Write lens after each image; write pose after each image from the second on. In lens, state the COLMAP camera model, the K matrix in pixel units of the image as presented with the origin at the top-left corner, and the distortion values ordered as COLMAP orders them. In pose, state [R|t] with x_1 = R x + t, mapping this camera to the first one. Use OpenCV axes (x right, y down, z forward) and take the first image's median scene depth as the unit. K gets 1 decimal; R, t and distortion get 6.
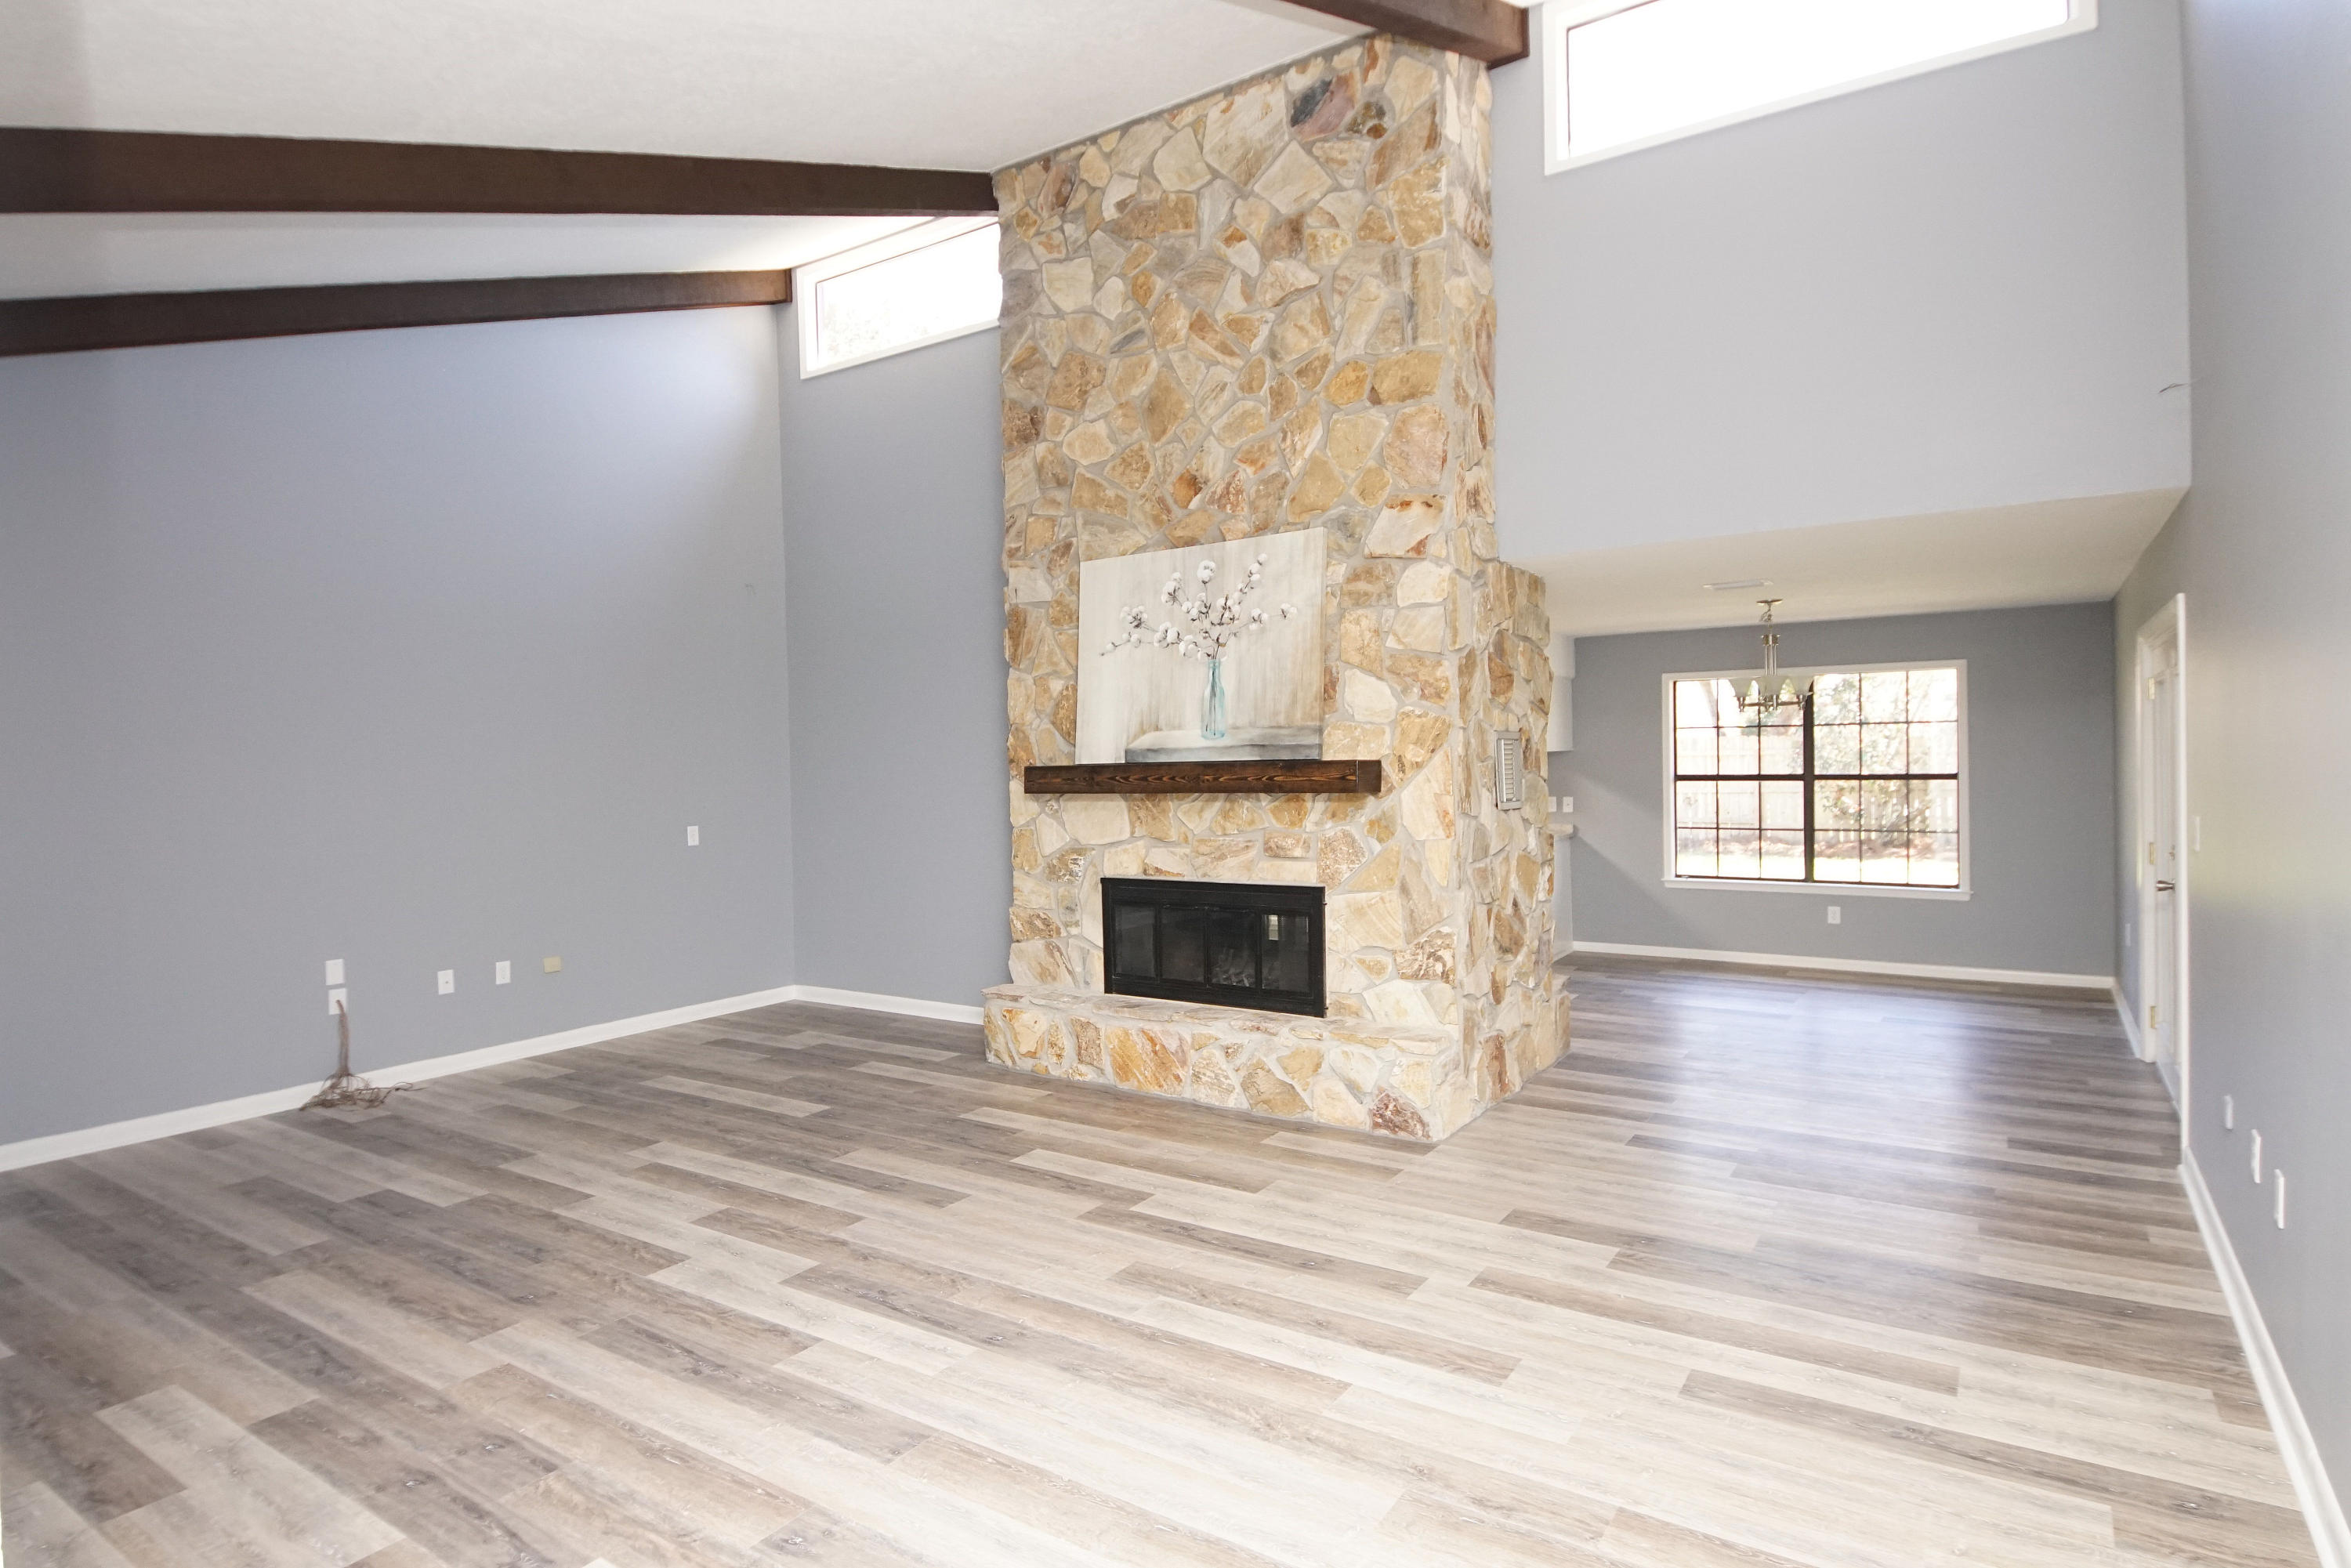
lens RADIAL K [[1258.4, 0, 1147.6], [0, 1258.4, 775.8], [0, 0, 1]] dist [0.040018, -0.035753]
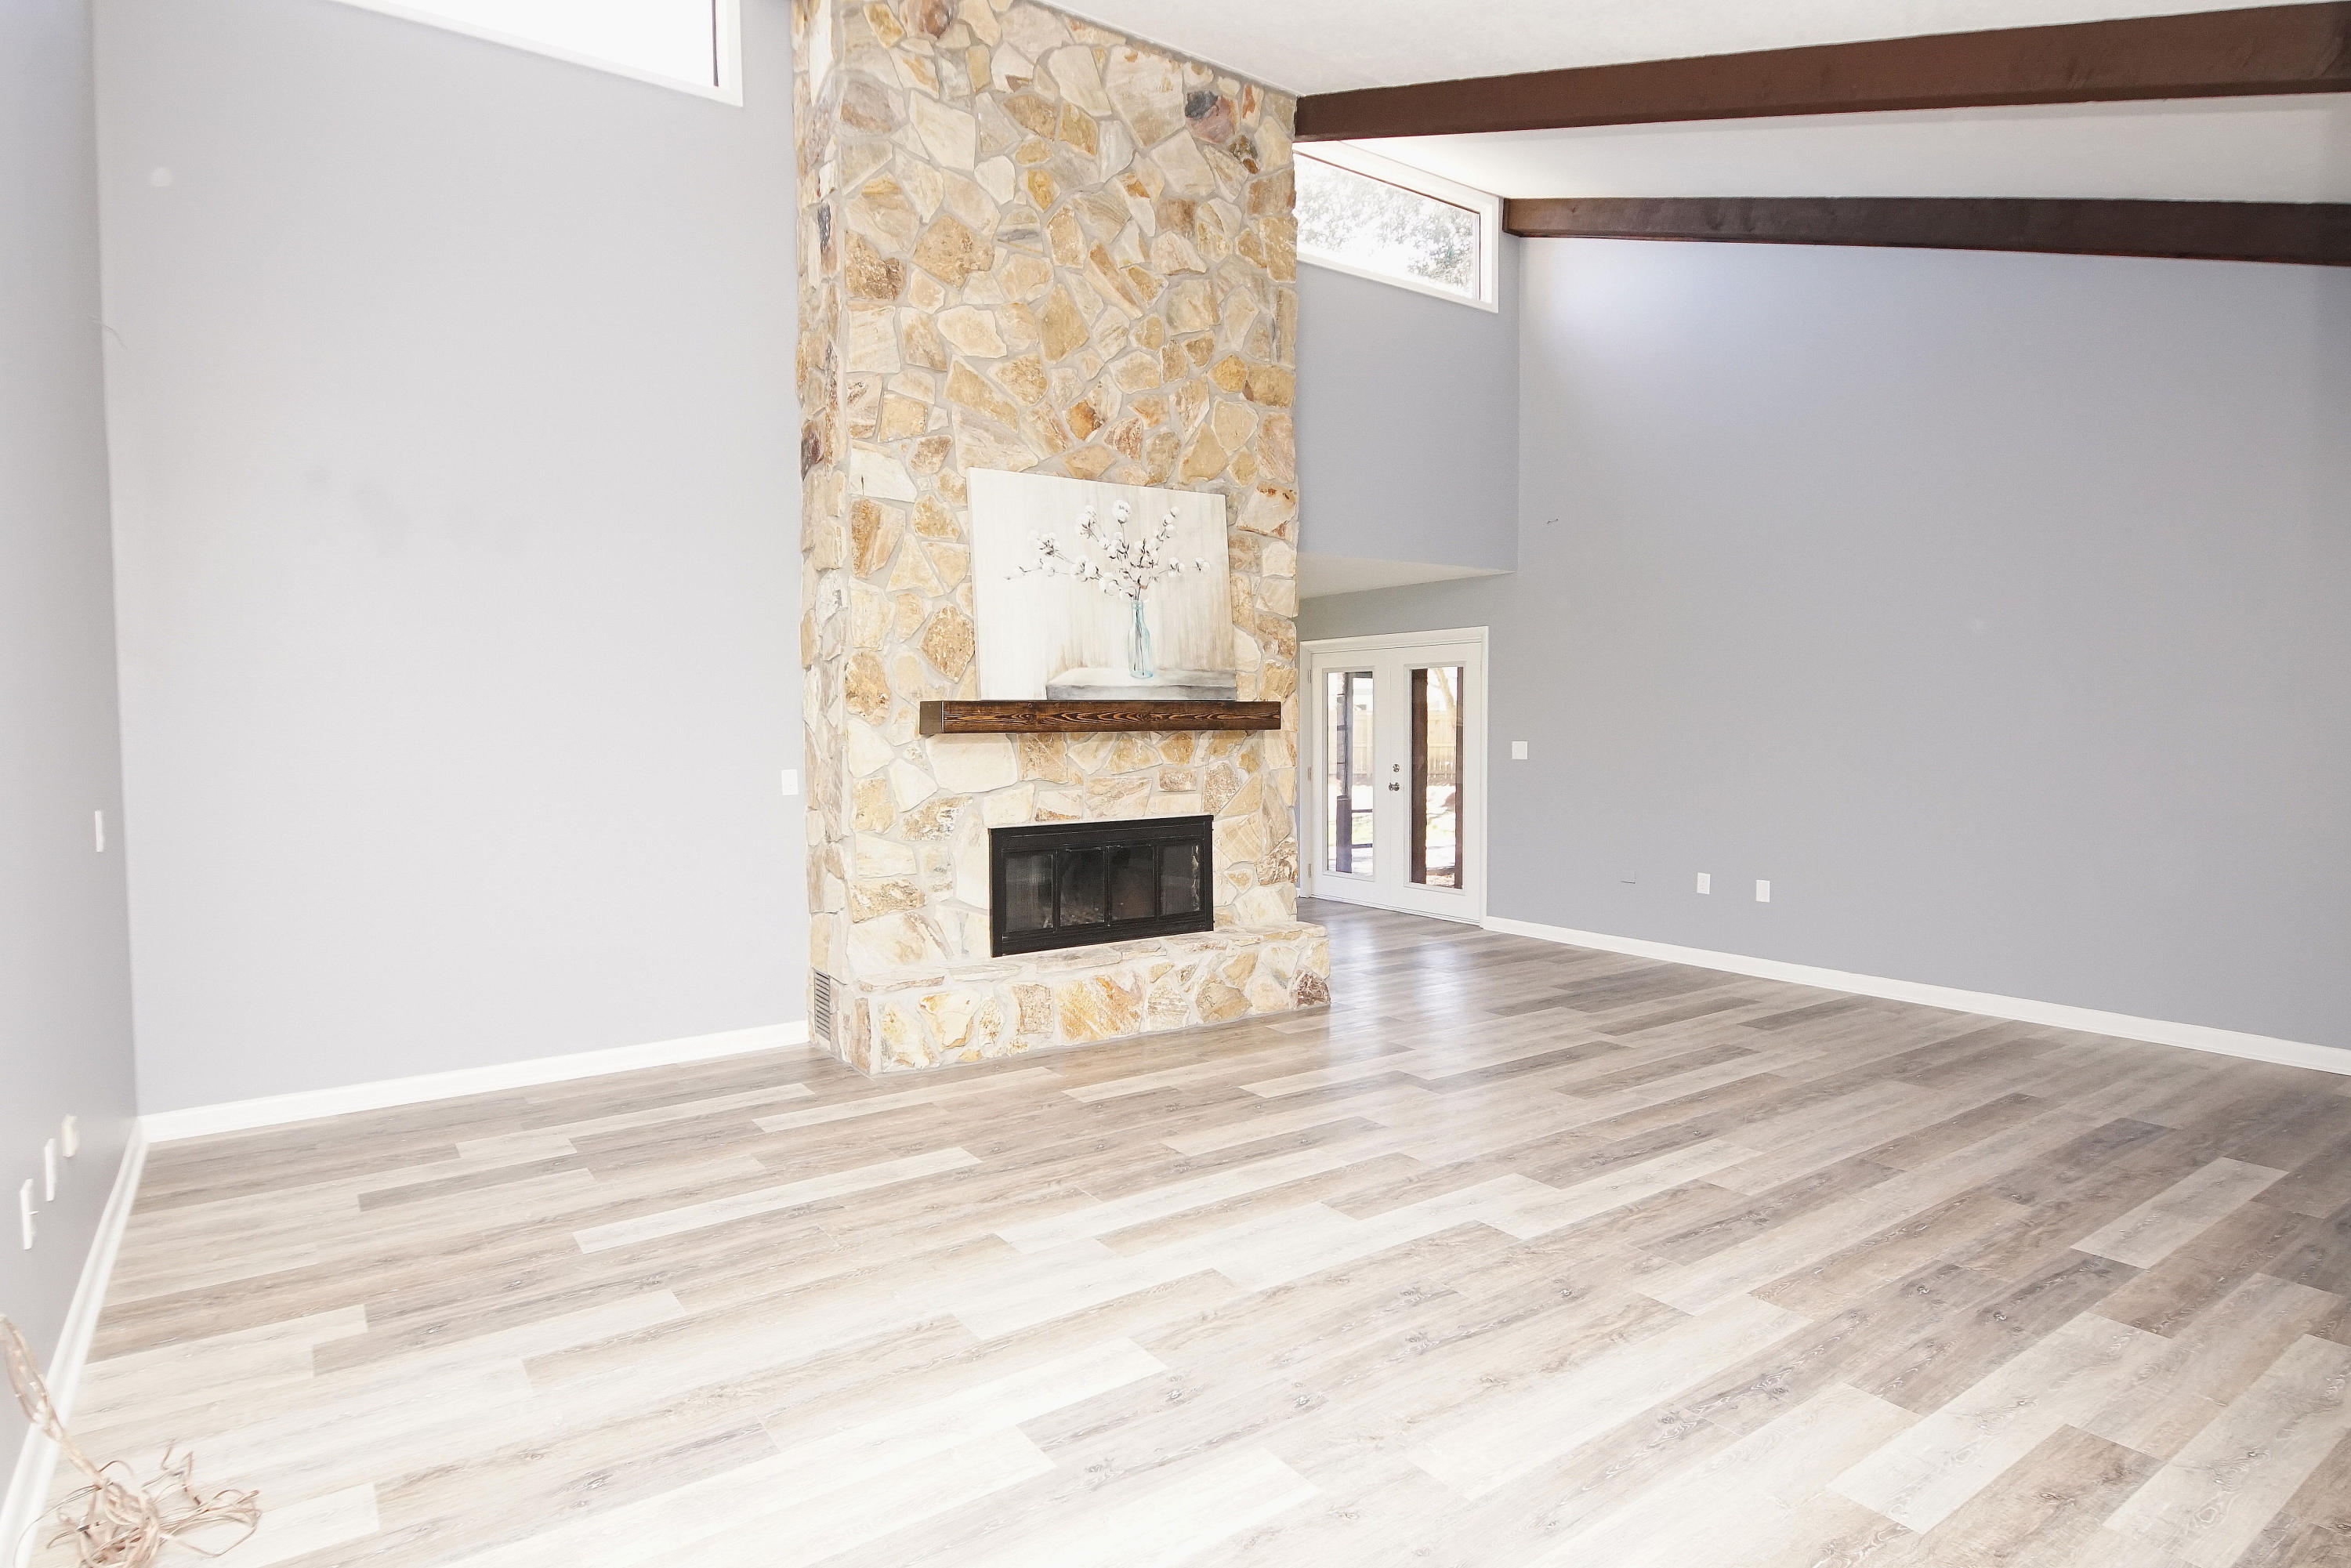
lens RADIAL K [[1258.4, 0, 1147.6], [0, 1258.4, 775.8], [0, 0, 1]] dist [0.040018, -0.035753]
pose [[0.361990, -0.022256, 0.931916, -0.900509], [0.011023, 0.999747, 0.019595, 0.029761], [-0.932117, 0.003179, 0.362144, 0.625755]]
